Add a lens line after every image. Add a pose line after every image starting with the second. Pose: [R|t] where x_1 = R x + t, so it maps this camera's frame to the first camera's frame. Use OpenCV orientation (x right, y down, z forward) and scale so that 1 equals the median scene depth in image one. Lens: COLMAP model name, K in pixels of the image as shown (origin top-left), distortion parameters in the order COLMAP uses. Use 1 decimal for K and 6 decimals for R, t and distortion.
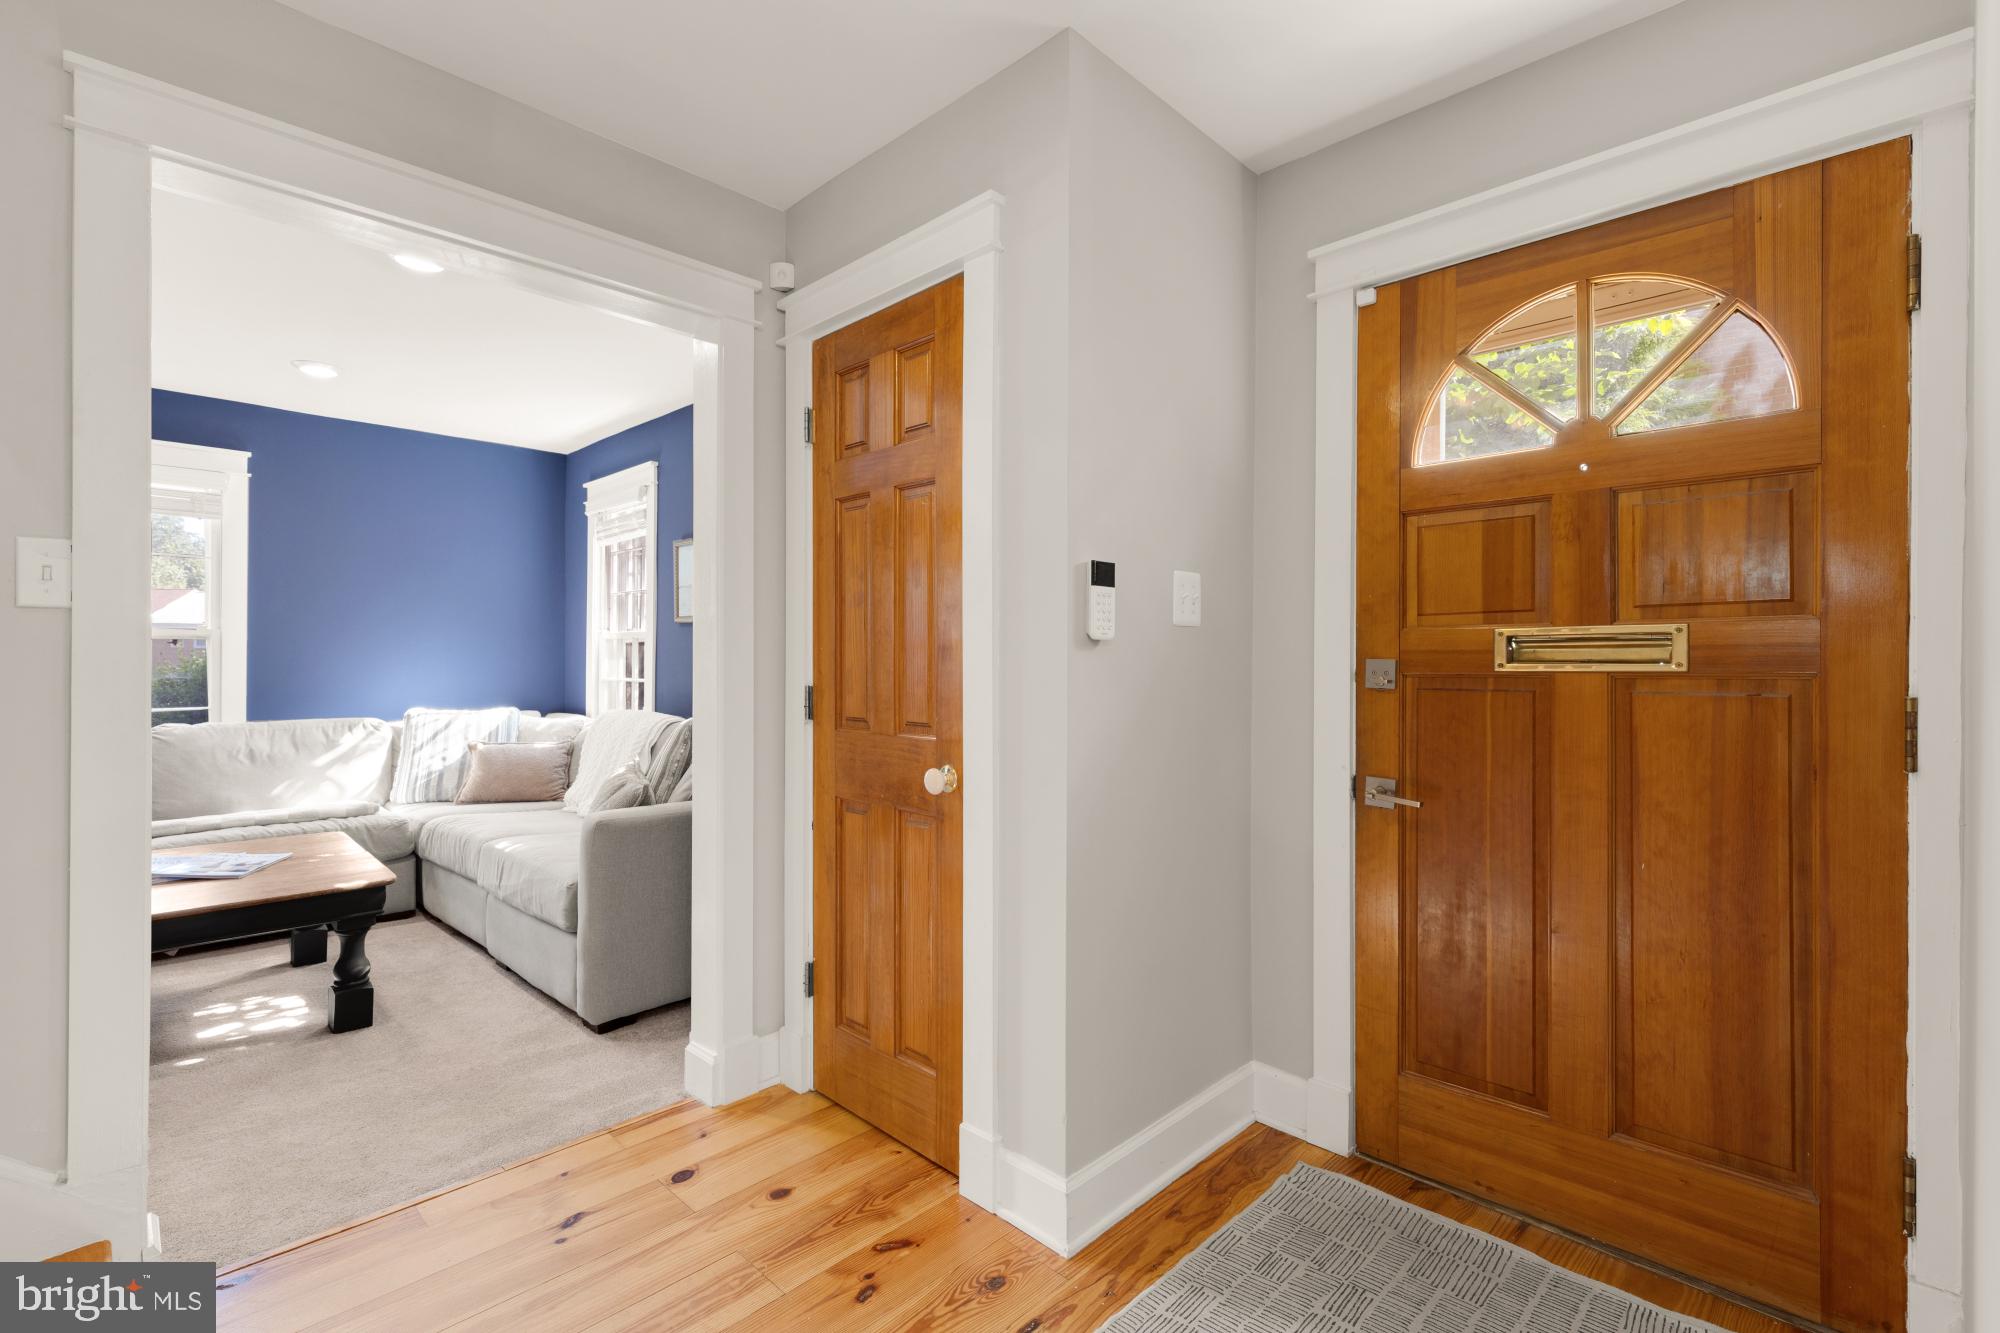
lens RADIAL K [[905.7, 0, 997.0], [0, 905.7, 660.8], [0, 0, 1]] dist [0.006023, -0.001853]
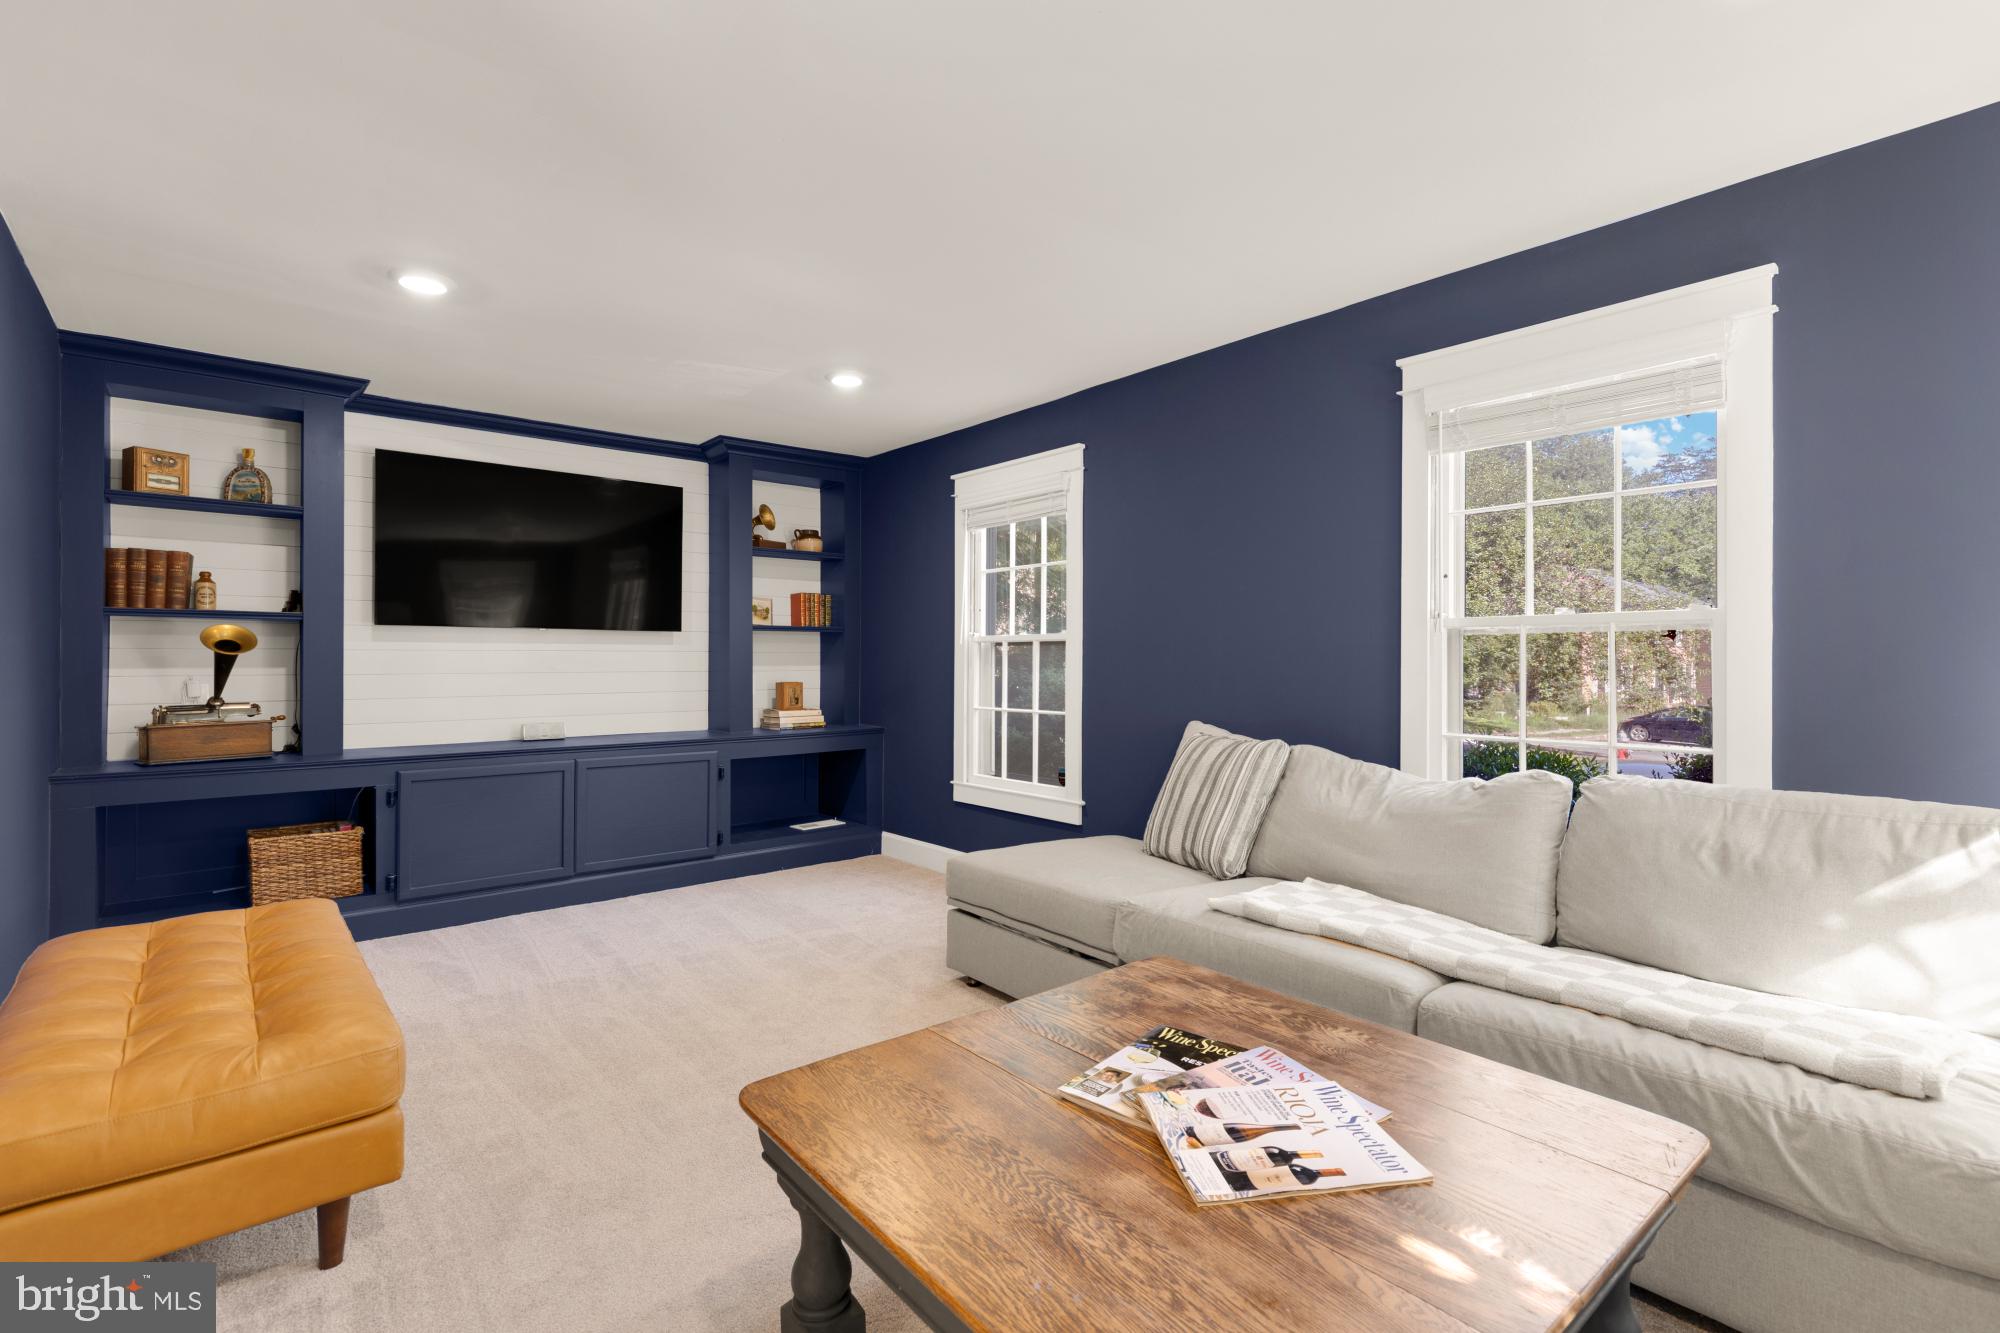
lens RADIAL K [[905.7, 0, 1003.1], [0, 905.7, 653.0], [0, 0, 1]] dist [0.006023, -0.001853]
pose [[-0.102045, -0.006851, -0.994756, -0.268561], [0.000995, 0.999975, -0.006989, -0.005107], [0.994779, -0.001703, -0.102036, 0.628951]]
